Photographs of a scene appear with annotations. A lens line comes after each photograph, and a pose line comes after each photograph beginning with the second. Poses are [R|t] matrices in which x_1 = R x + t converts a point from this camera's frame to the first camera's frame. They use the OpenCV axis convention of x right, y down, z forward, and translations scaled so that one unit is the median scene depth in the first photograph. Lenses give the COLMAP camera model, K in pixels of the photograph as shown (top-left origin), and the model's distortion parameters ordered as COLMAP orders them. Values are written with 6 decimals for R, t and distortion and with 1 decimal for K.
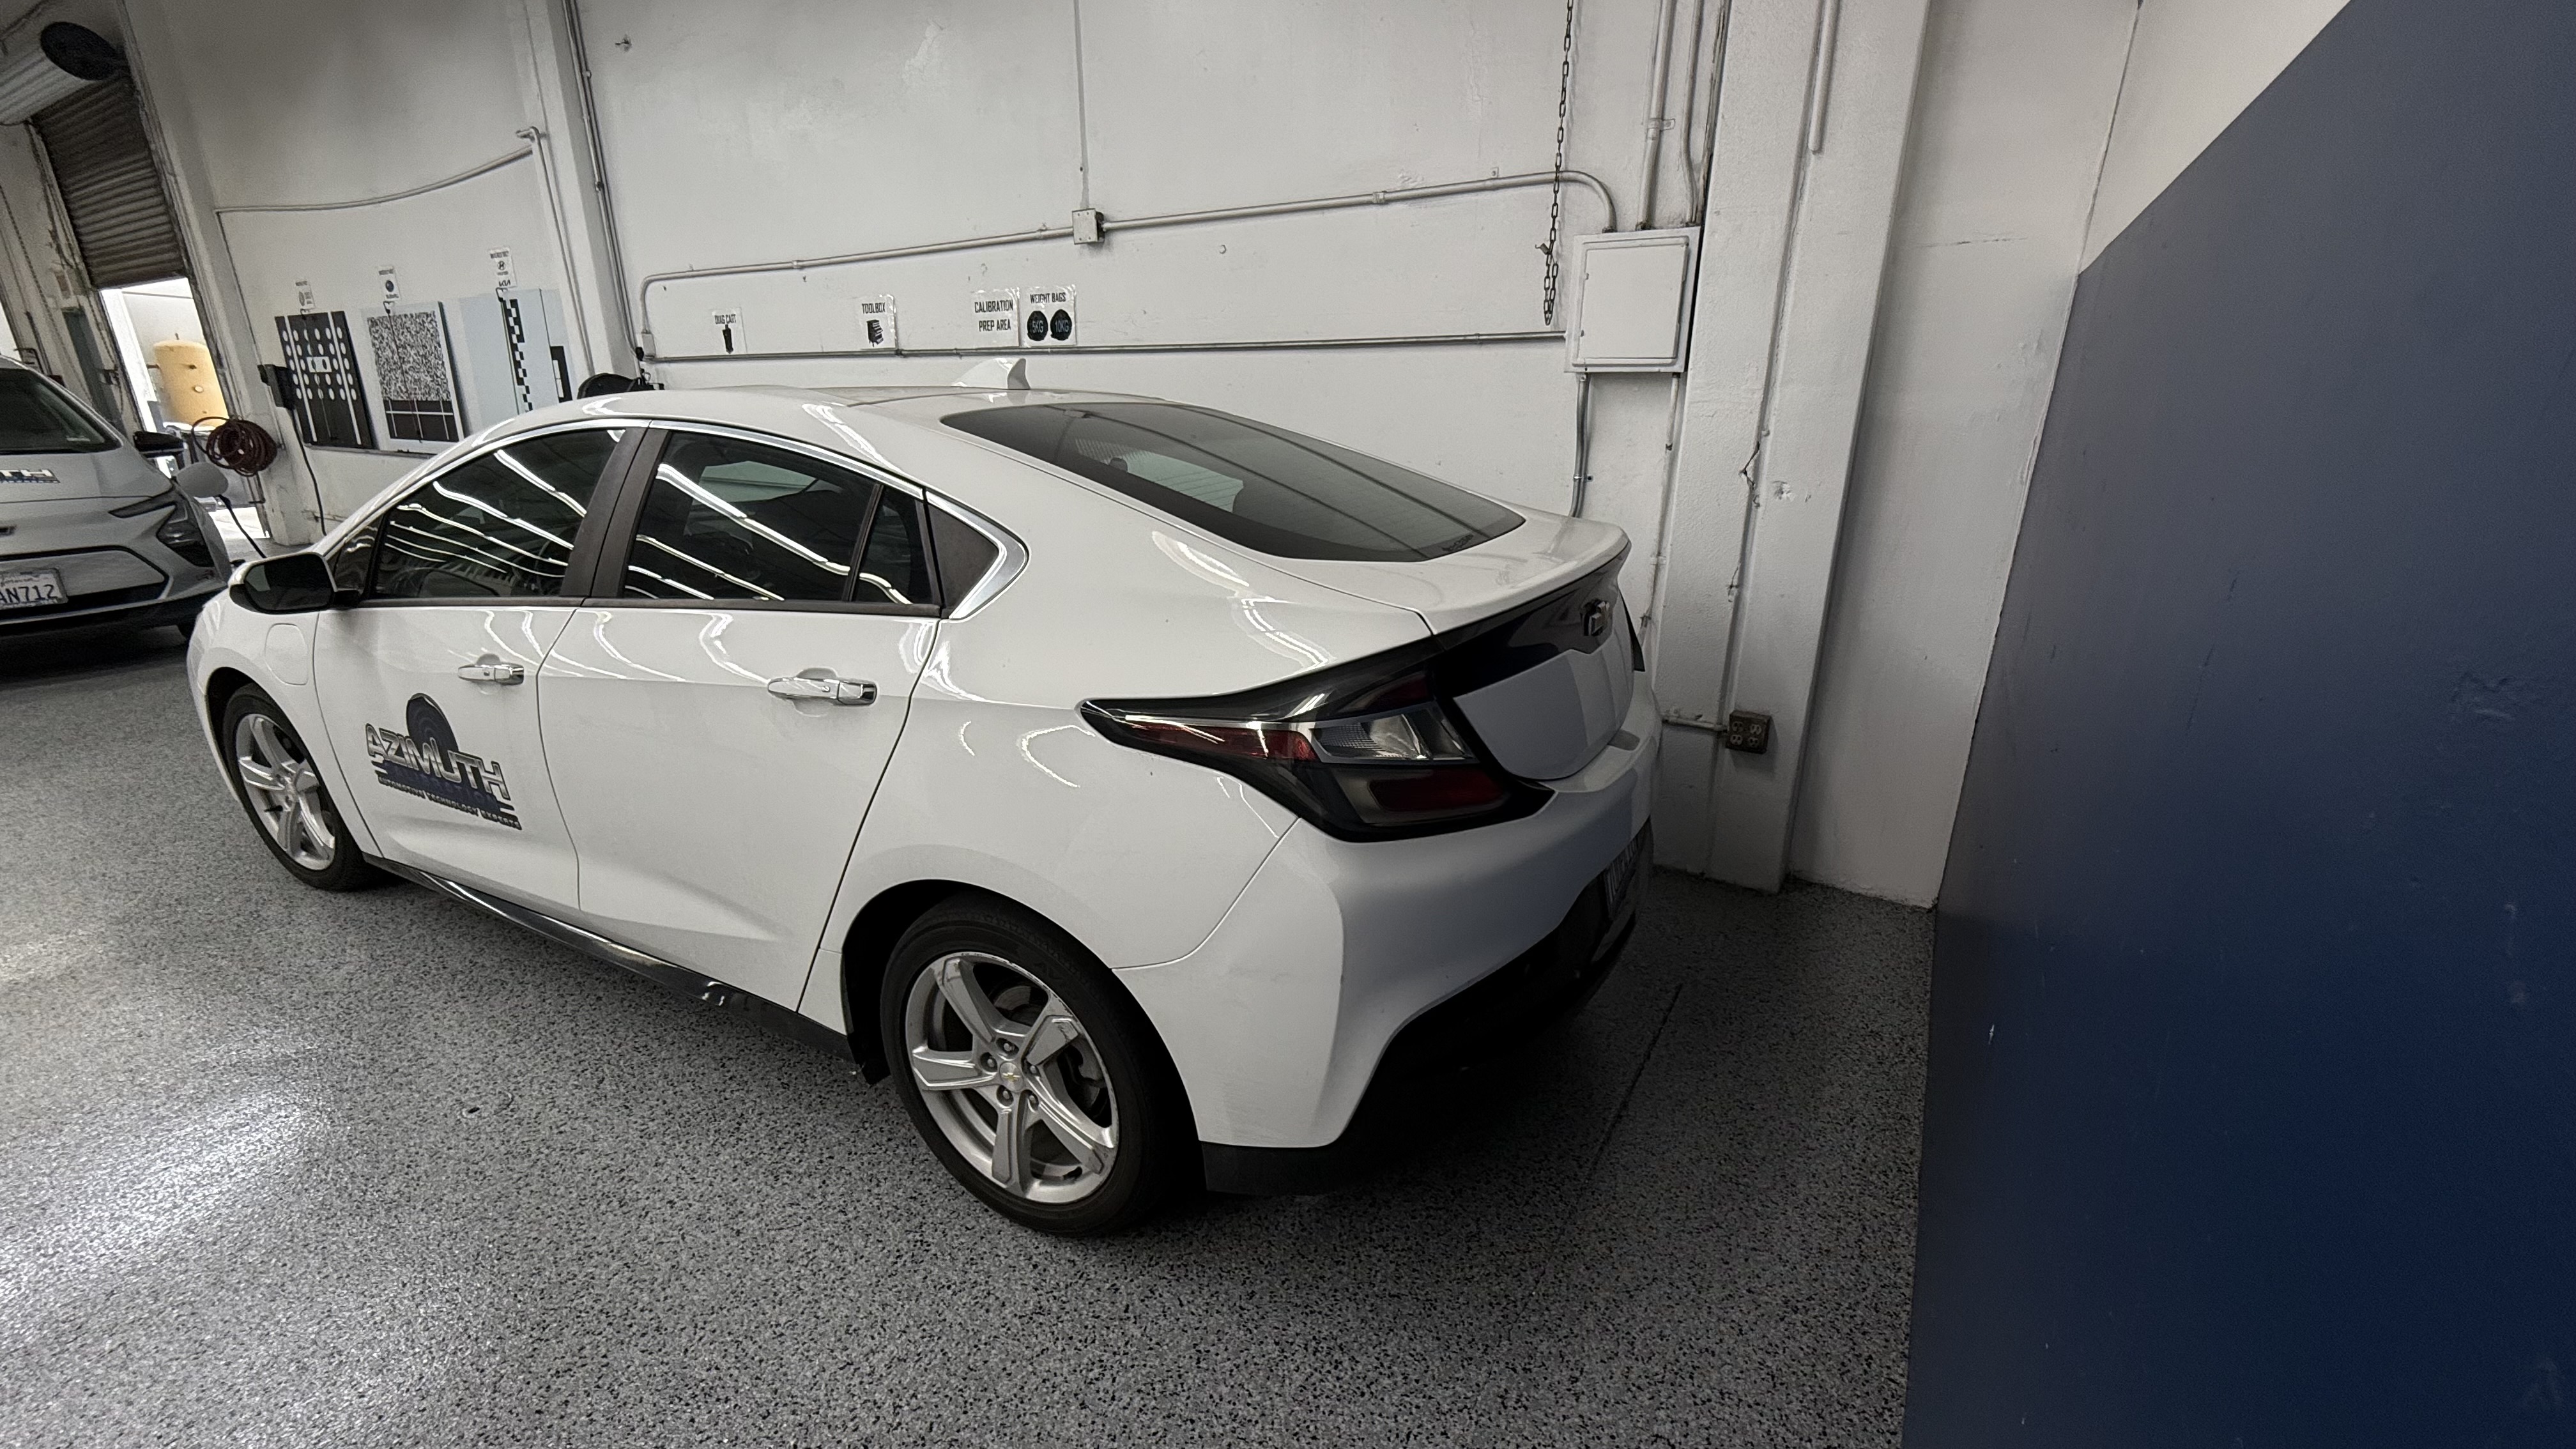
lens RADIAL K [[1023.5, 0, 1282.0], [0, 1023.5, 720.5], [0, 0, 1]] dist [-0.003394, -0.000007]
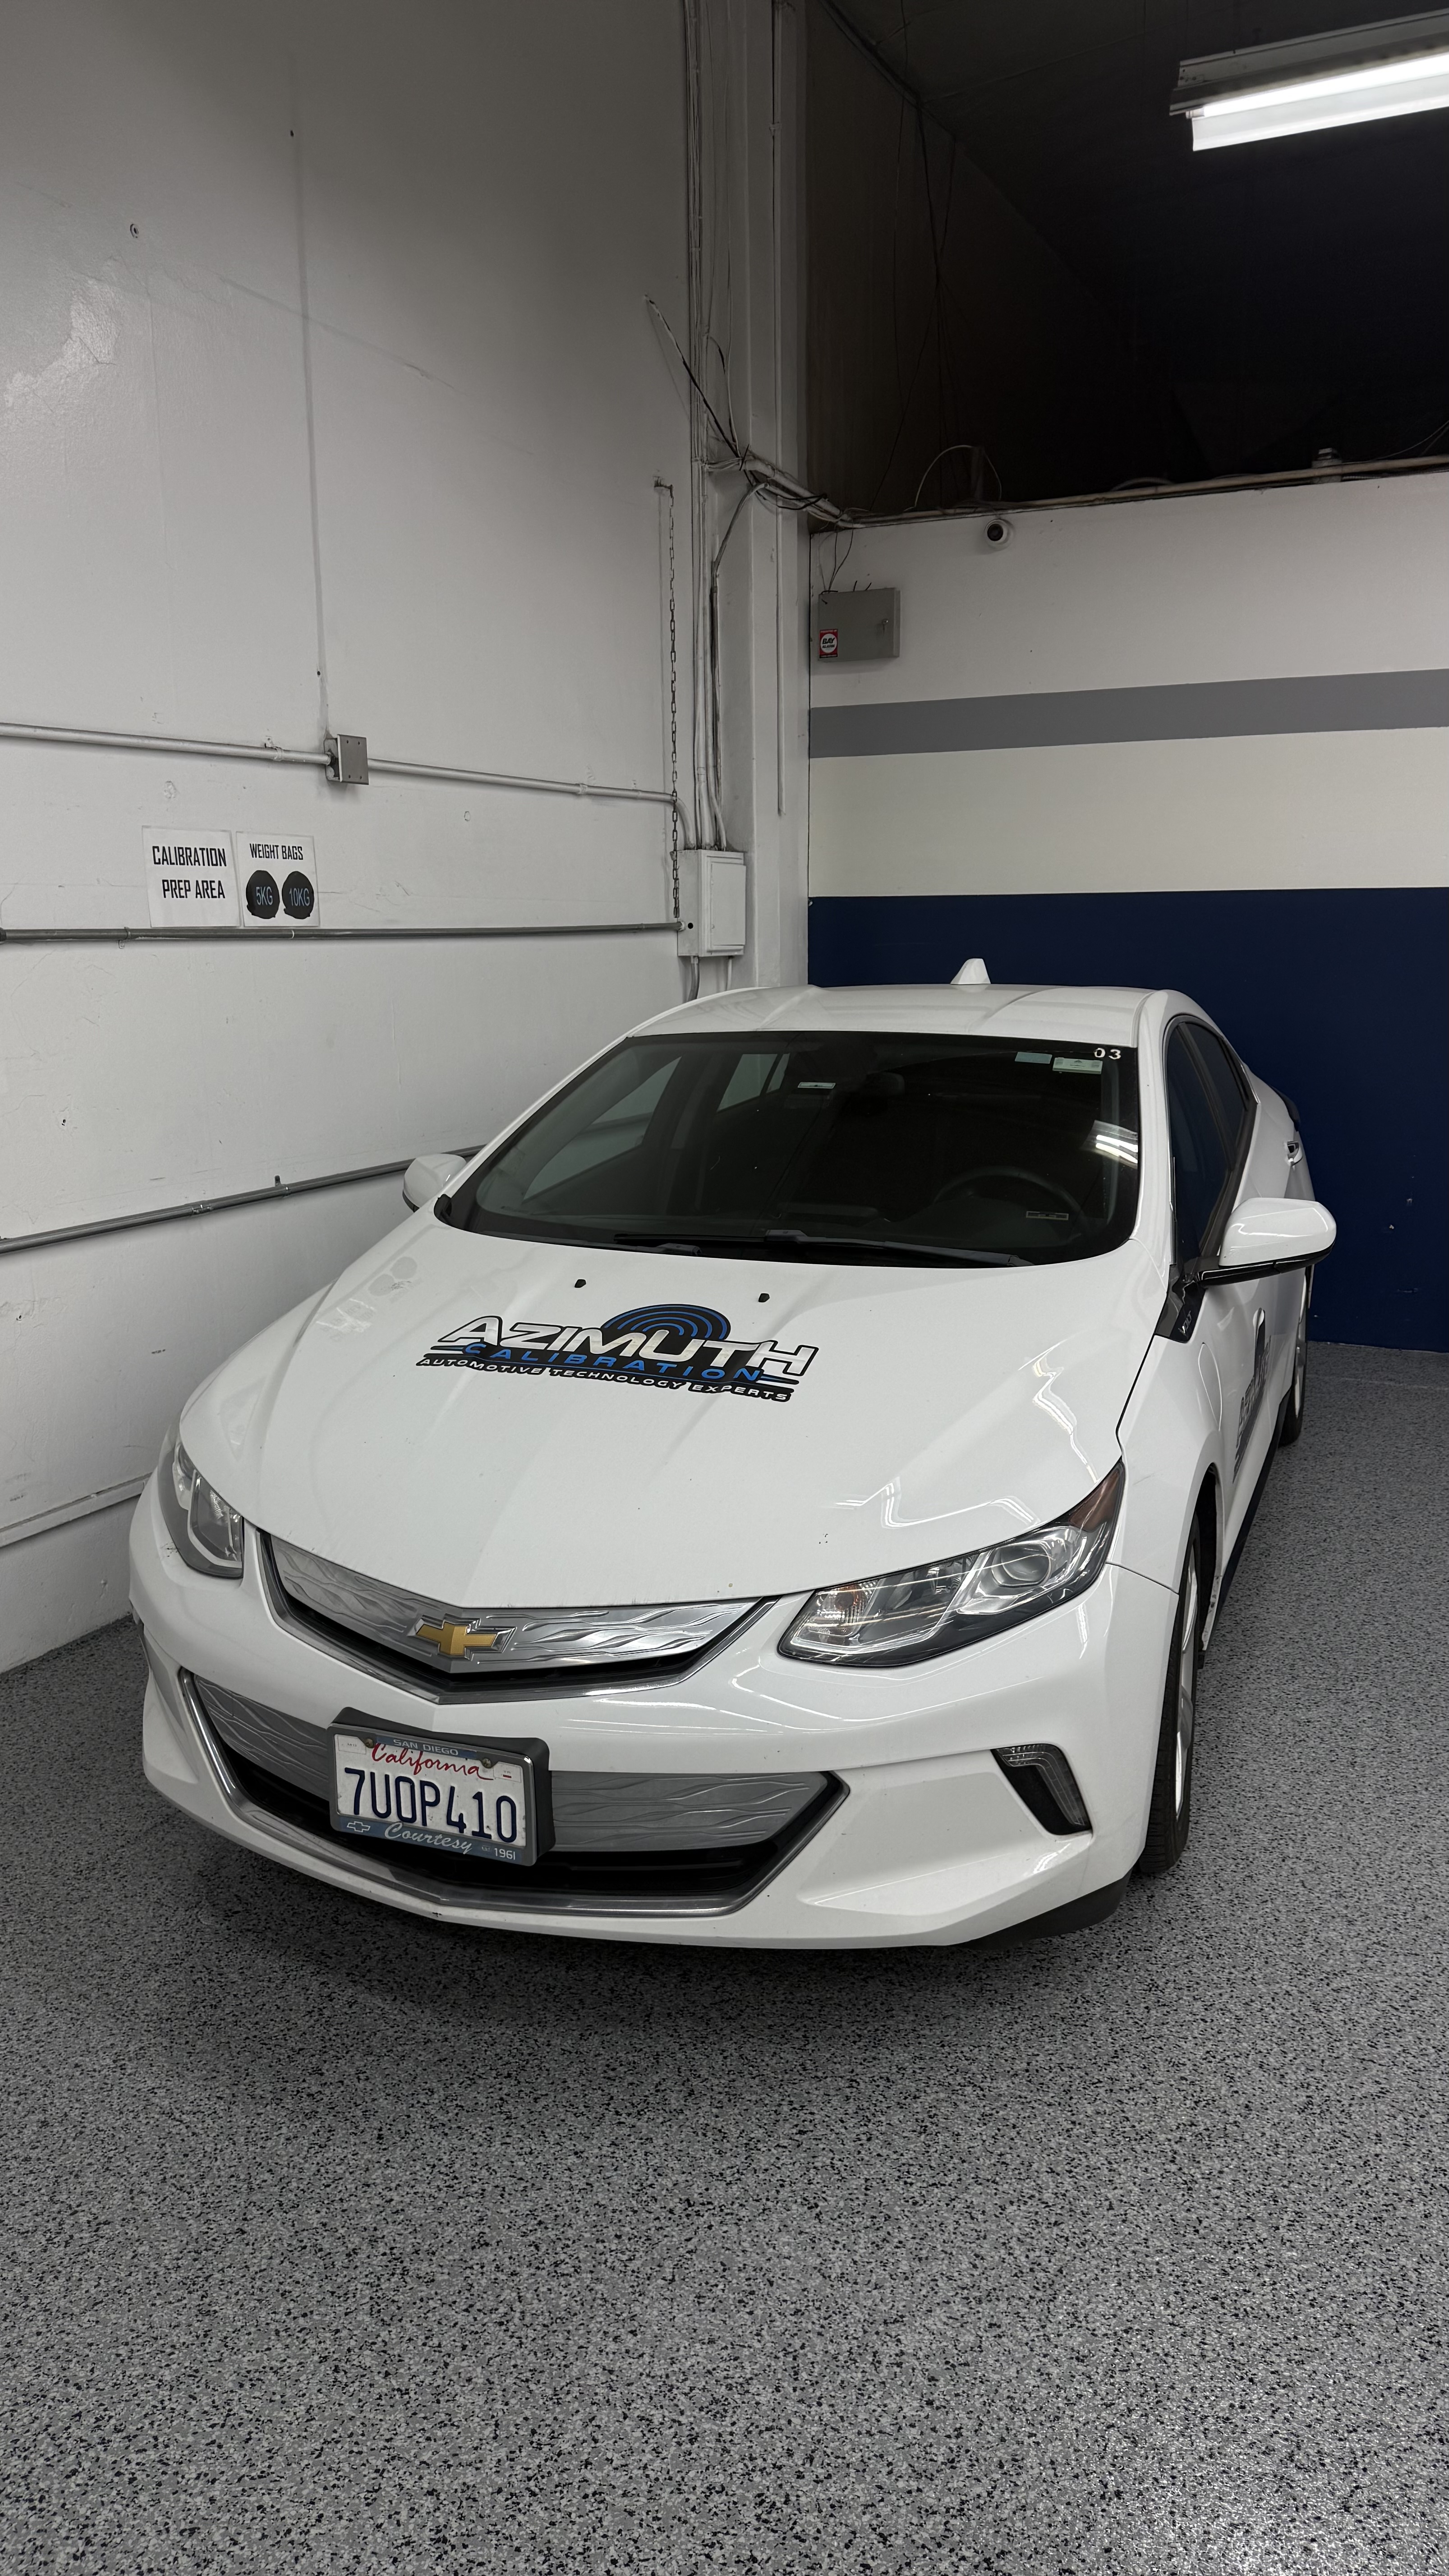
lens RADIAL K [[1828.5, 0, 728.8], [0, 1828.5, 1293.6], [0, 0, 1]] dist [0.035082, -0.026658]
pose [[-0.120777, -0.198102, 0.972712, -1.398556], [0.315806, 0.921308, 0.226845, -0.334955], [-0.941106, 0.334586, -0.048711, 0.891458]]
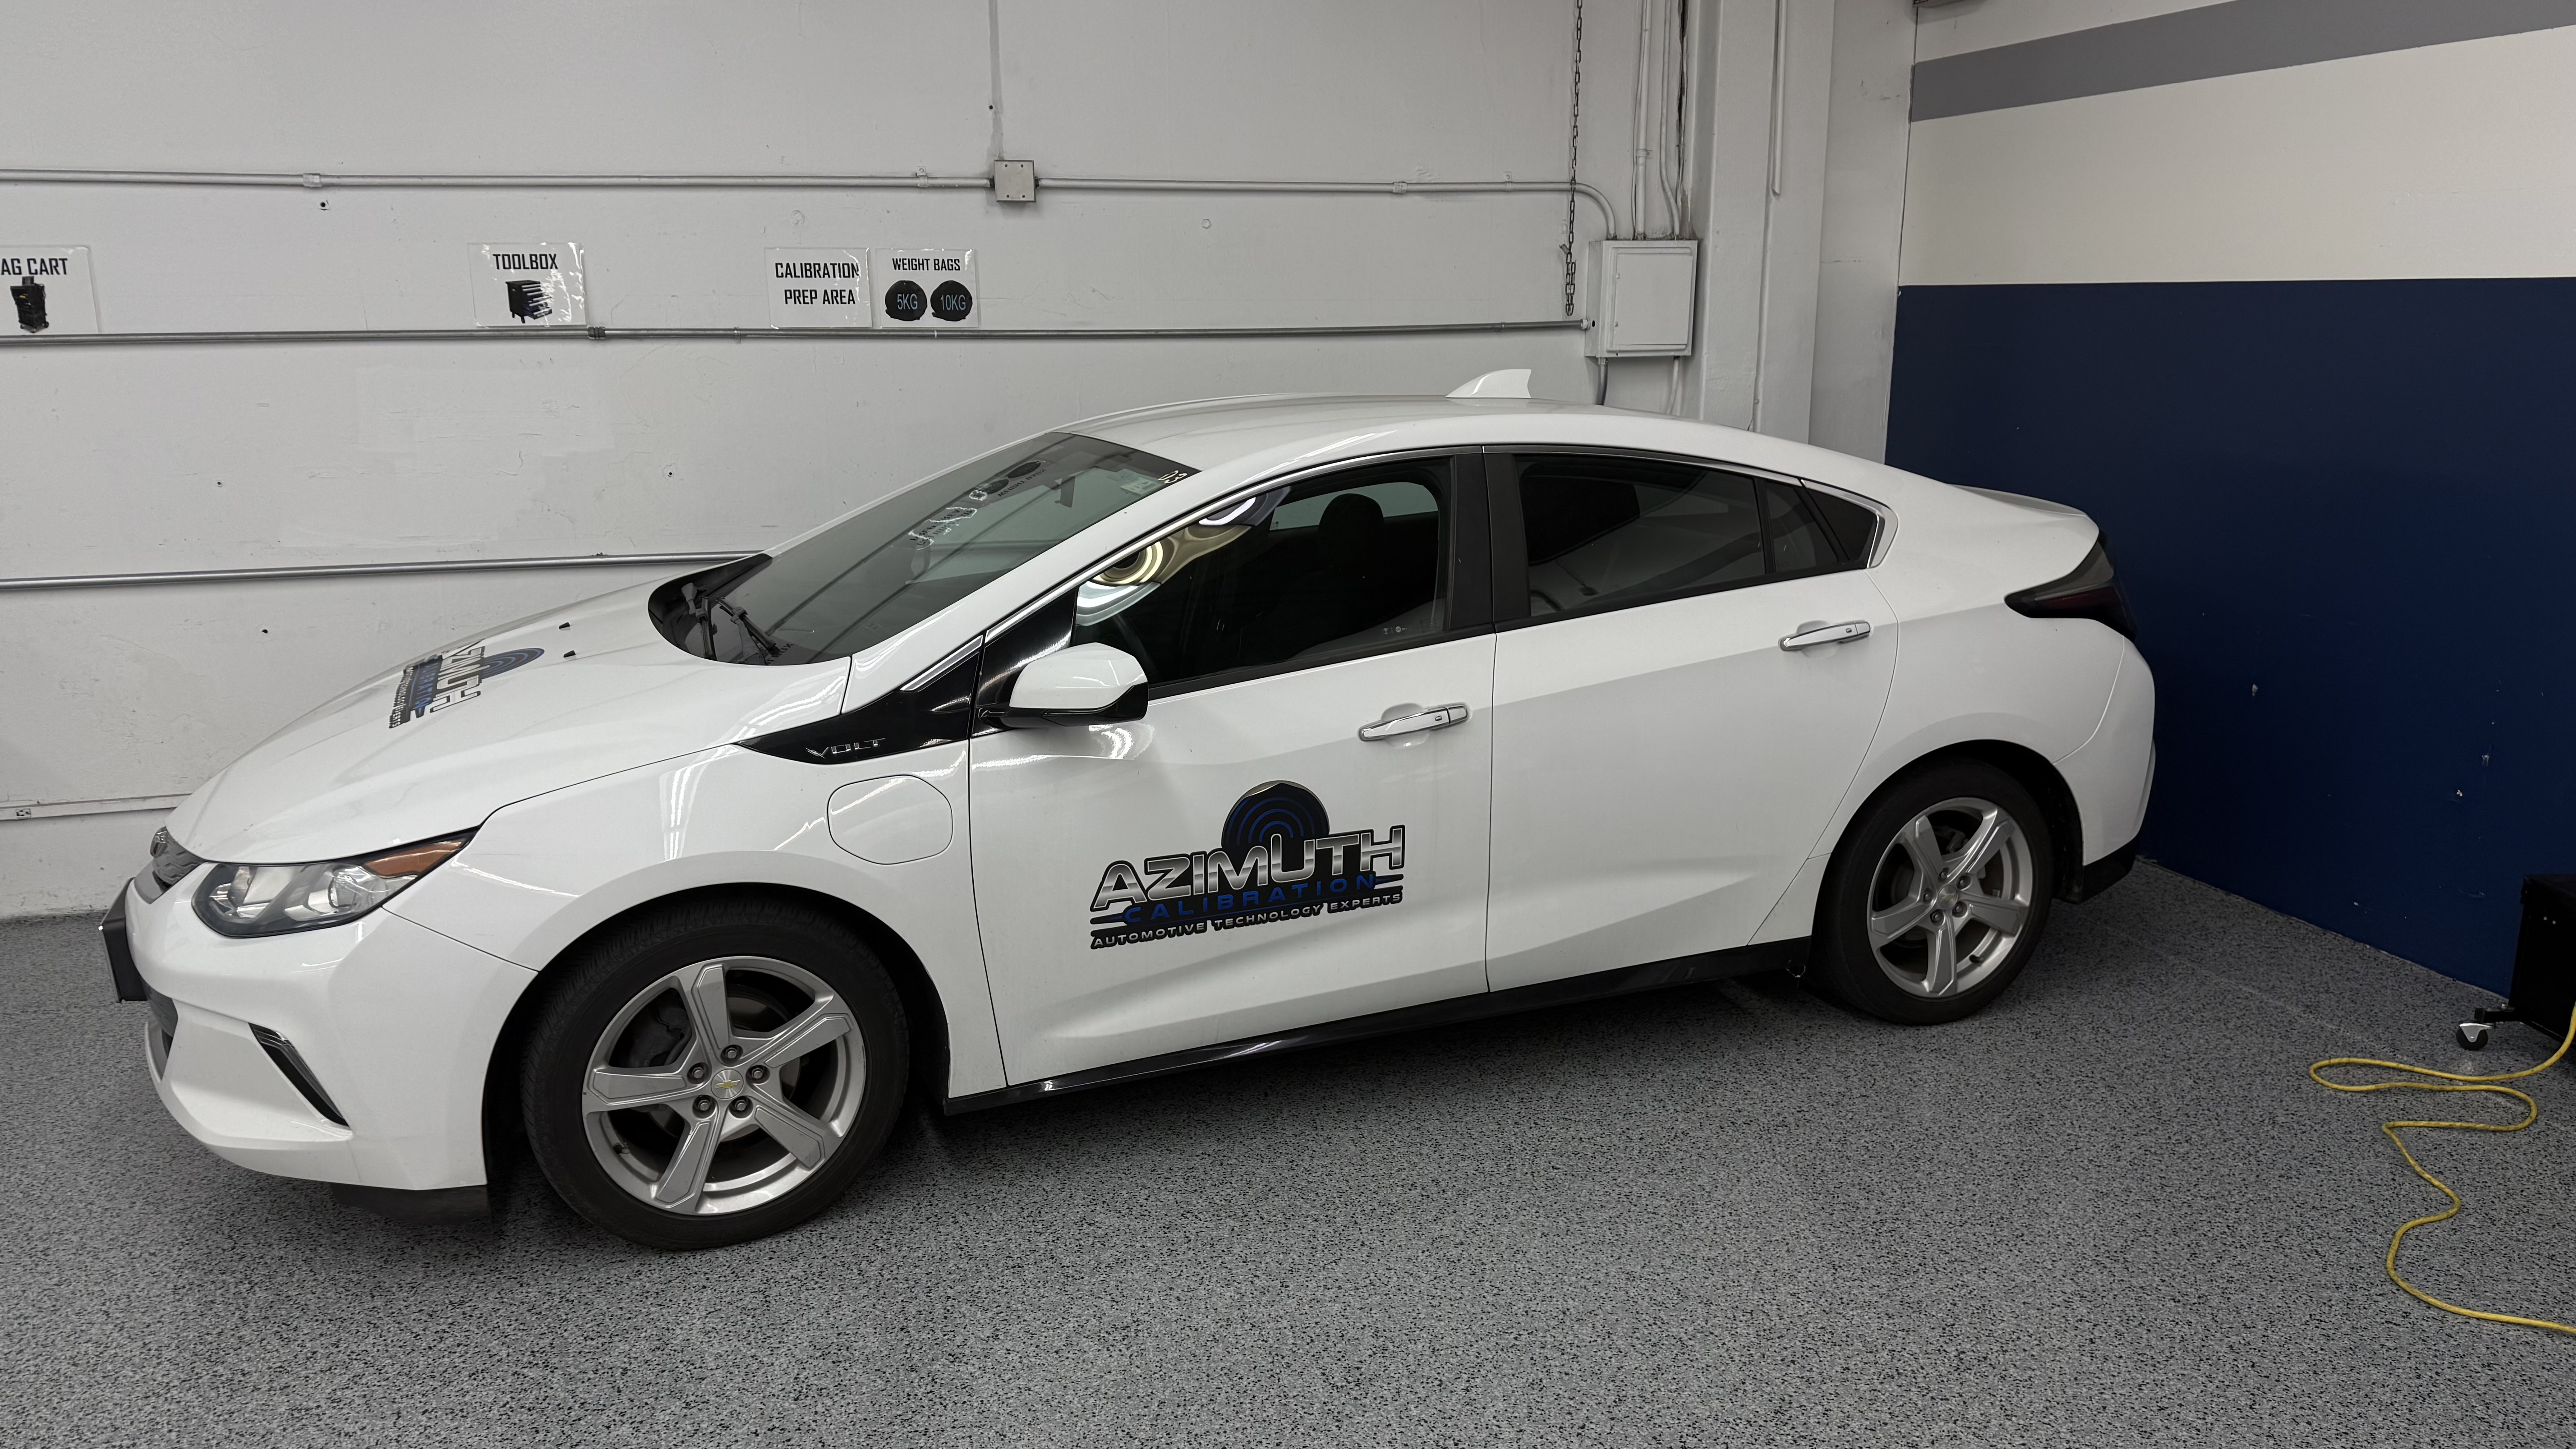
lens RADIAL K [[1828.5, 0, 1283.4], [0, 1828.5, 727.9], [0, 0, 1]] dist [0.035082, -0.026658]
pose [[0.643332, -0.176006, 0.745081, -1.108947], [0.243810, 0.969646, 0.018538, -0.053370], [-0.725728, 0.169732, 0.666716, -0.006101]]
